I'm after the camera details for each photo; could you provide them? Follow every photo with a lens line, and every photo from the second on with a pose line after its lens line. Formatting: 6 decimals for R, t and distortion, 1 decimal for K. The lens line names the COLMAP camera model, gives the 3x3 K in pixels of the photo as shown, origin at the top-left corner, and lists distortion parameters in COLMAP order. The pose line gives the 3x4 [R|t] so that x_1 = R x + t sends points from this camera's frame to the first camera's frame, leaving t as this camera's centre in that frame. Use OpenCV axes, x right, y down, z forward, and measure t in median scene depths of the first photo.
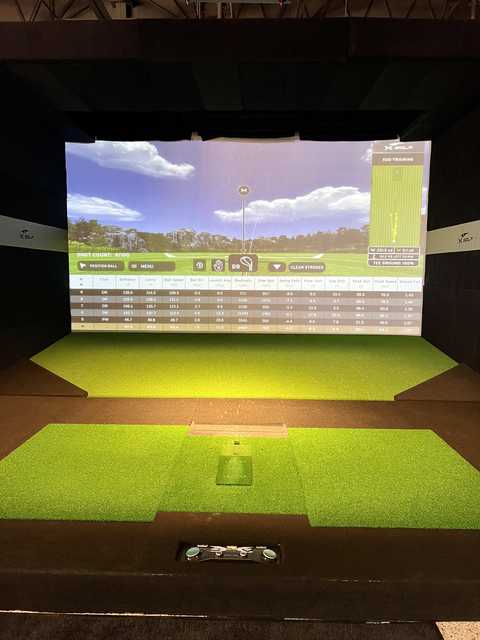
lens RADIAL K [[519.4, 0, 240.0], [0, 519.4, 320.0], [0, 0, 1]] dist [0.052151, -0.002862]
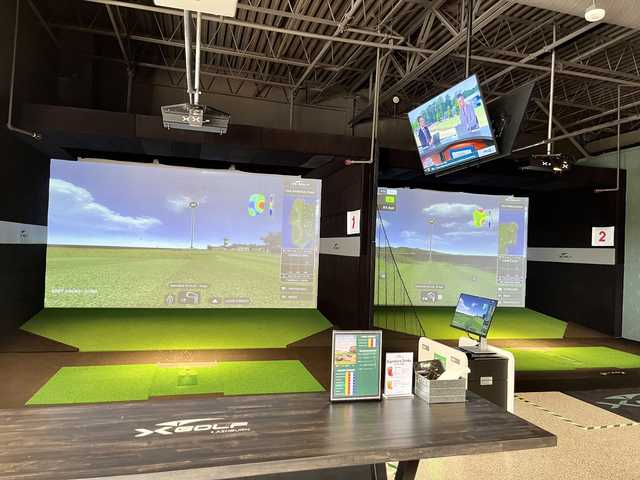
lens RADIAL K [[447.9, 0, 320.0], [0, 447.9, 240.0], [0, 0, 1]] dist [0.001401, 0.000458]
pose [[0.956184, 0.037241, 0.290389, -0.017909], [-0.001354, 0.992429, -0.122814, -0.008044], [-0.292764, 0.117039, 0.948995, -0.328716]]
